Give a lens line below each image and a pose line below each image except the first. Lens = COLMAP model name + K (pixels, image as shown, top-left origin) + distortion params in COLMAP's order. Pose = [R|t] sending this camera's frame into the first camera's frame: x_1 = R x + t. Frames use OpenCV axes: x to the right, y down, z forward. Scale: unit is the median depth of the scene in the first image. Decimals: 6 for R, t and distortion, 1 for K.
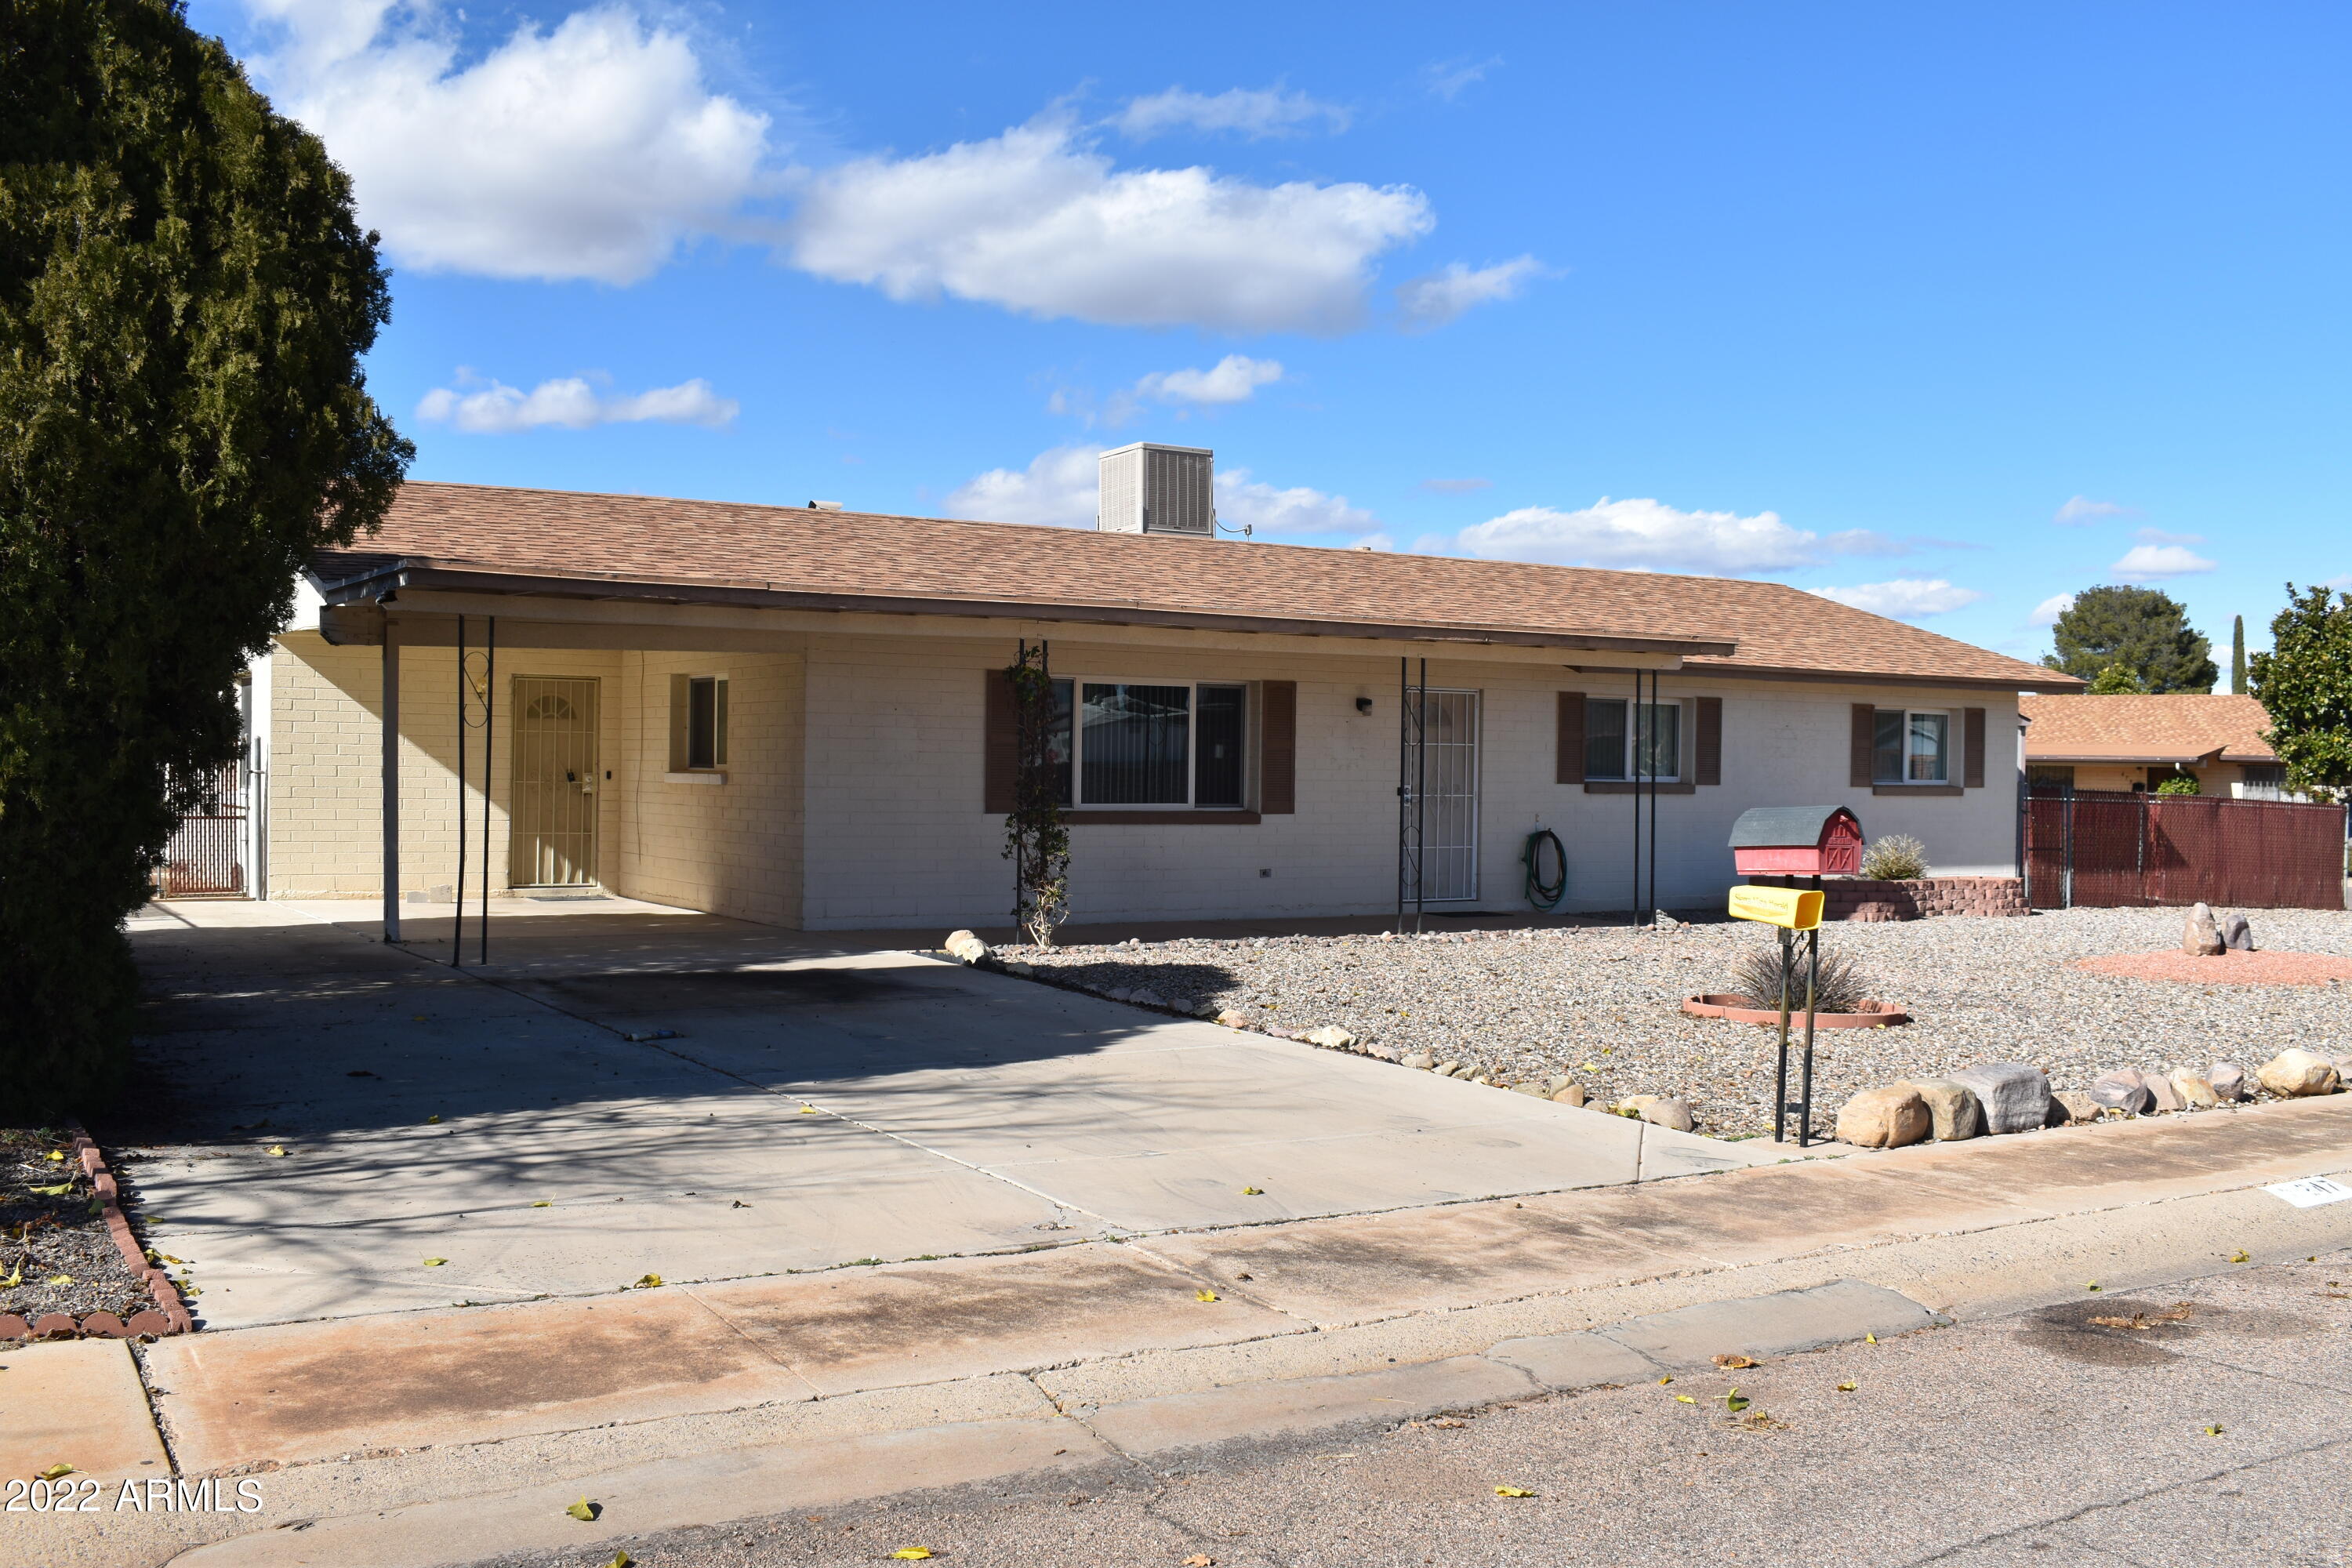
lens RADIAL K [[2298.6, 0, 1176.0], [0, 2298.6, 784.0], [0, 0, 1]] dist [-0.019258, -0.002506]
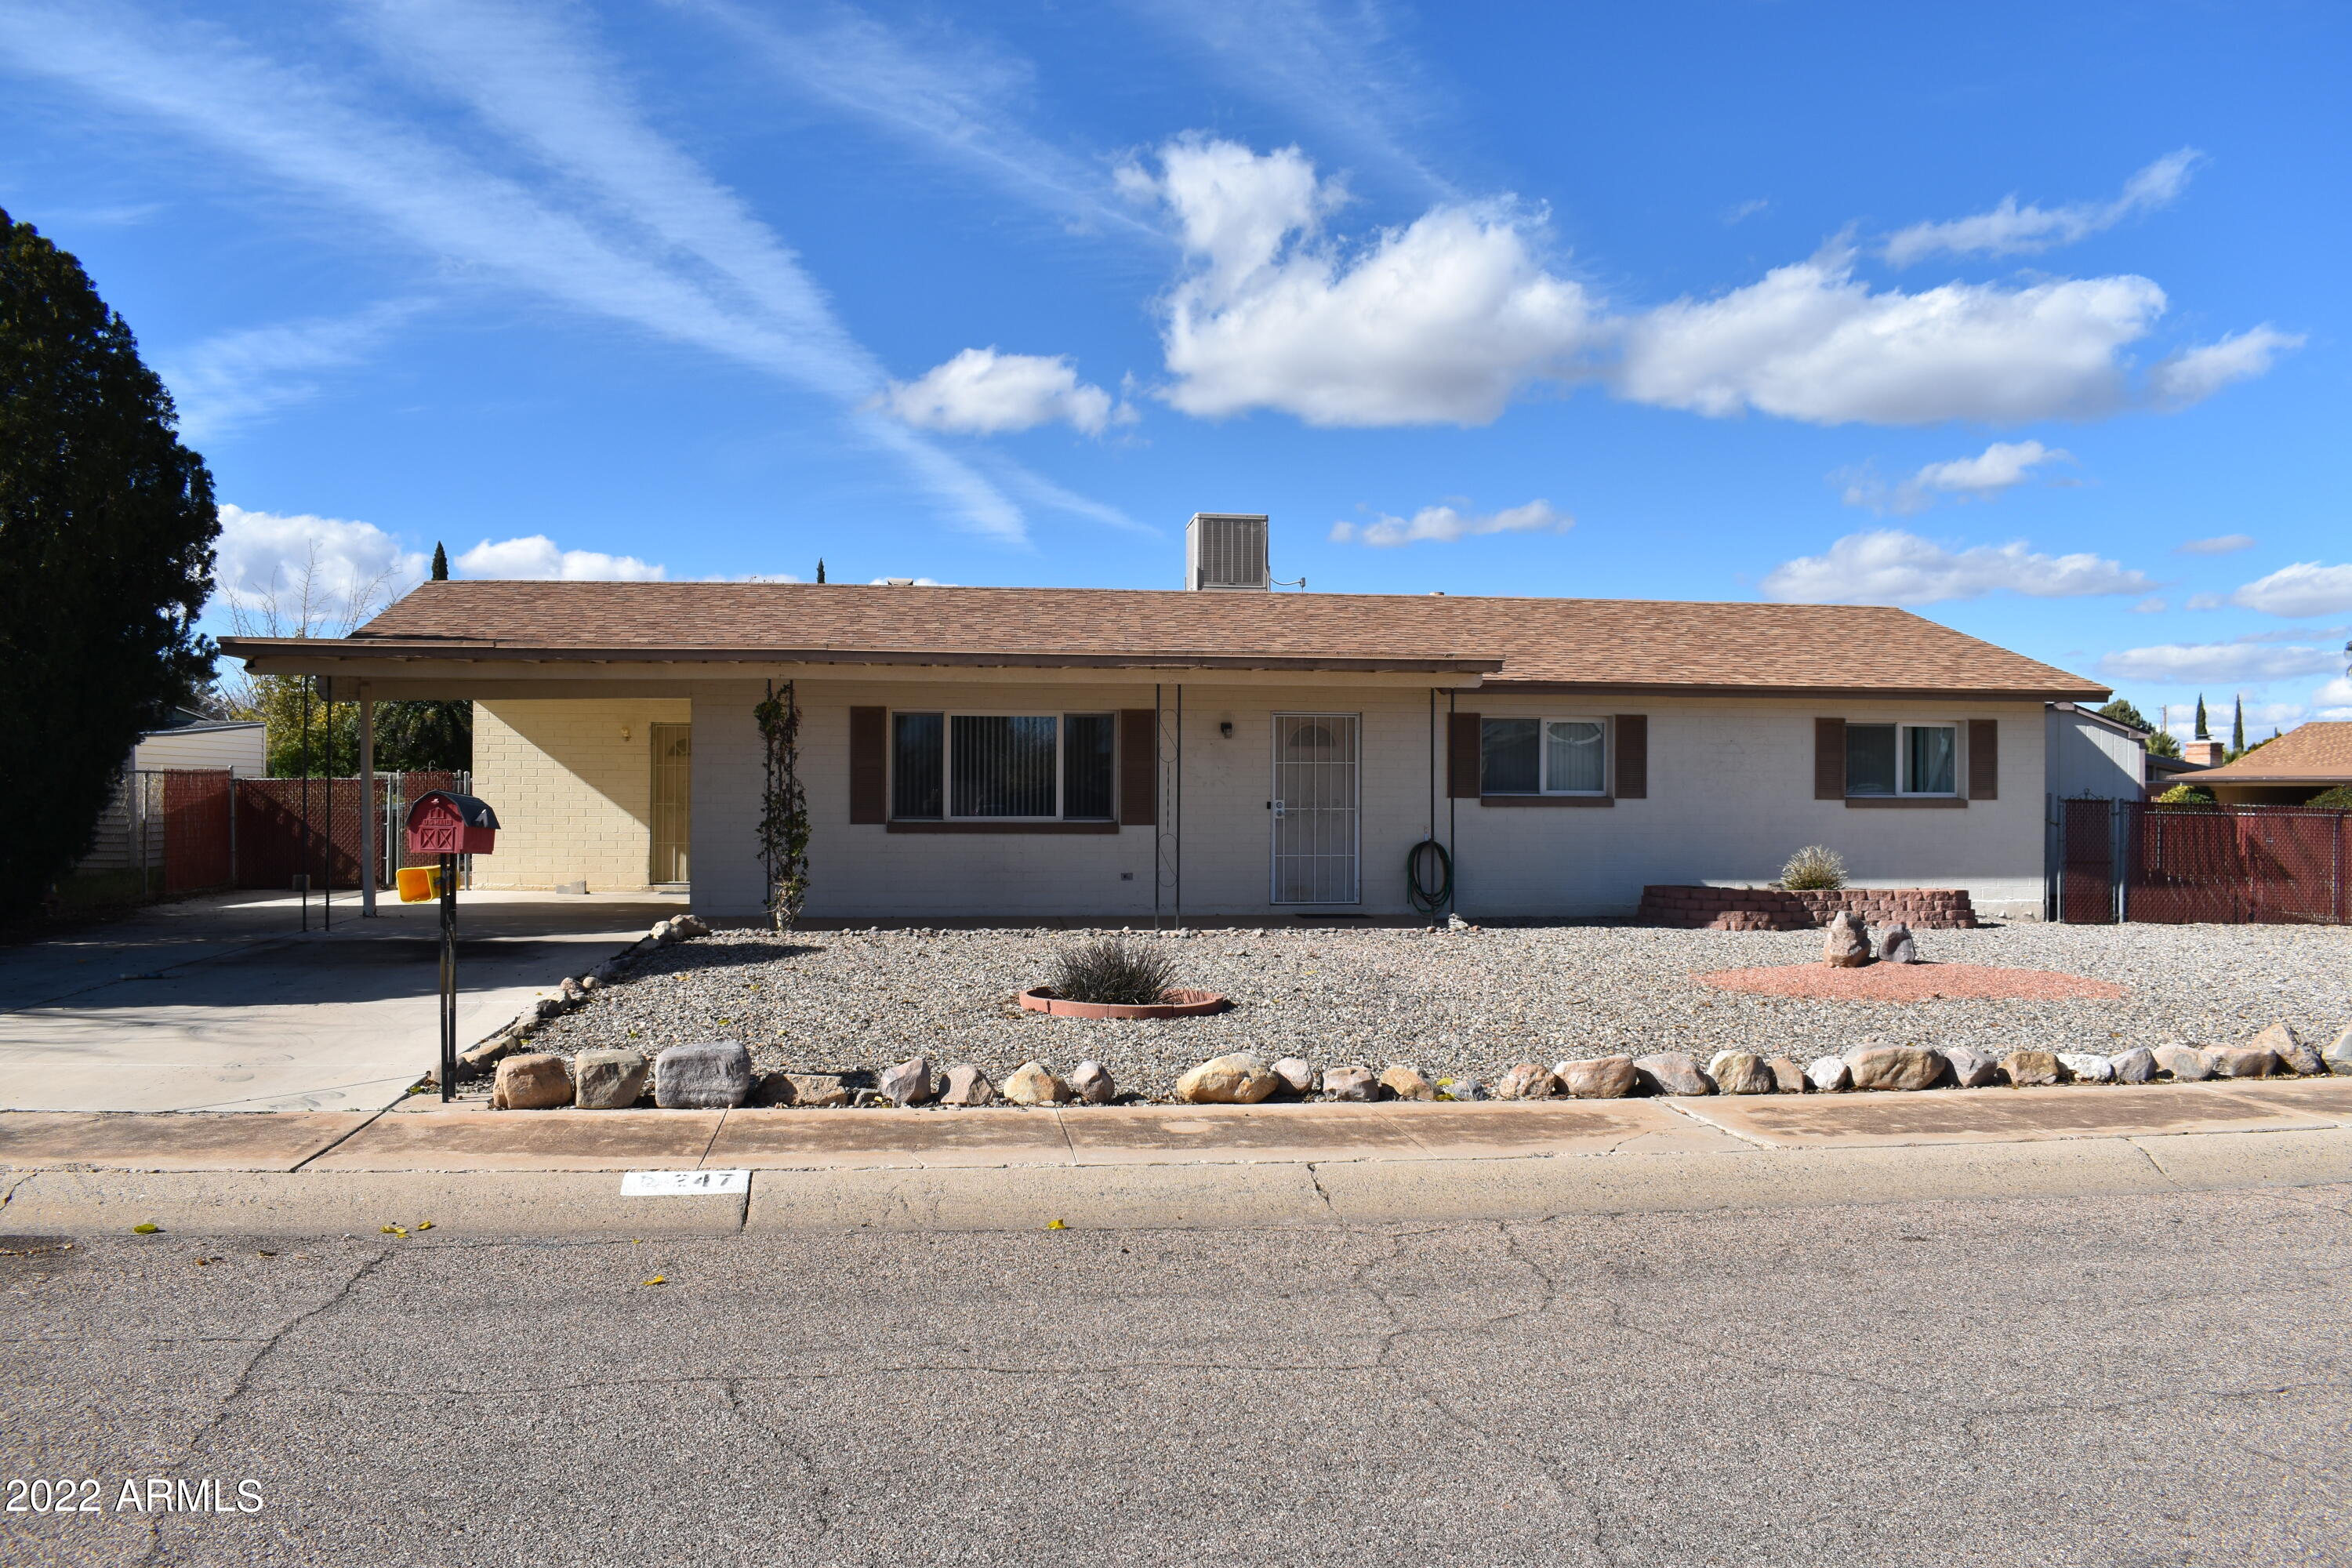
lens RADIAL K [[1847.9, 0, 1179.5], [0, 1847.9, 784.3], [0, 0, 1]] dist [-0.093394, 0.016294]
pose [[0.904864, -0.013683, -0.425480, 0.372290], [0.004814, 0.999748, -0.021913, 0.010597], [0.425673, 0.017780, 0.904702, 0.142241]]
